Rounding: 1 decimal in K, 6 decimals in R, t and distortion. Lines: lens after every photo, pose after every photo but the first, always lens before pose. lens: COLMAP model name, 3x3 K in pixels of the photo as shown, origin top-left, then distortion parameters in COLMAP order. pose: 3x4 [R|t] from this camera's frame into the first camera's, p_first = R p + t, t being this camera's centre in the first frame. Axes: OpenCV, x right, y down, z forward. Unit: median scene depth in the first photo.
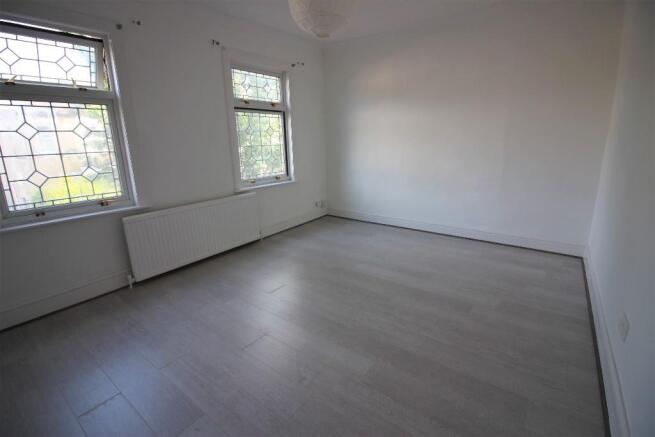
lens RADIAL K [[300.6, 0, 333.1], [0, 300.6, 208.6], [0, 0, 1]] dist [0.001420, -0.014308]
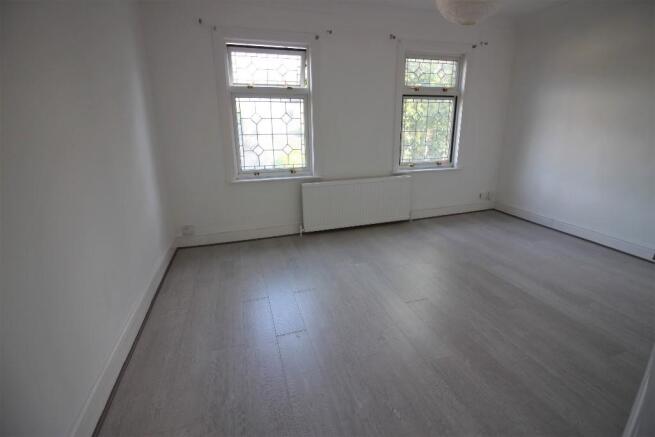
lens RADIAL K [[294.5, 0, 329.7], [0, 294.5, 202.9], [0, 0, 1]] dist [0.000172, -0.013099]
pose [[0.818109, 0.159326, -0.552552, 0.103904], [-0.136014, 0.987201, 0.083273, -0.006806], [0.558747, 0.007029, 0.829308, -0.022649]]
